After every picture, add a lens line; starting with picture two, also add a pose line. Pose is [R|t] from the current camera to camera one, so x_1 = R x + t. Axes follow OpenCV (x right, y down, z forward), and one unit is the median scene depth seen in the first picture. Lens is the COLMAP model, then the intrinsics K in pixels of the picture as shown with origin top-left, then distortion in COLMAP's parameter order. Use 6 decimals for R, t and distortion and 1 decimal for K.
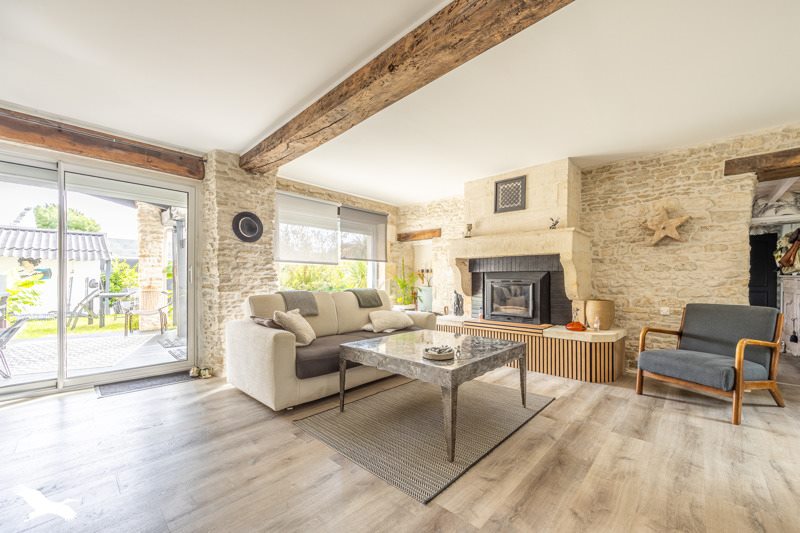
lens RADIAL K [[311.9, 0, 412.4], [0, 311.9, 279.3], [0, 0, 1]] dist [-0.008334, -0.000019]
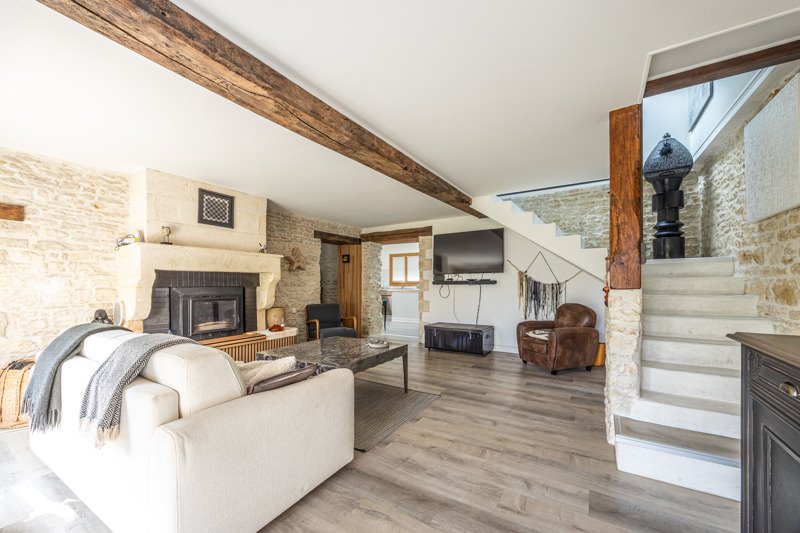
lens RADIAL K [[311.9, 0, 406.4], [0, 311.9, 283.3], [0, 0, 1]] dist [-0.008334, -0.000019]
pose [[-0.185032, -0.000541, 0.982732, -0.964513], [0.001215, 0.999999, 0.000779, -0.045725], [-0.982732, 0.001338, -0.185031, 0.747195]]
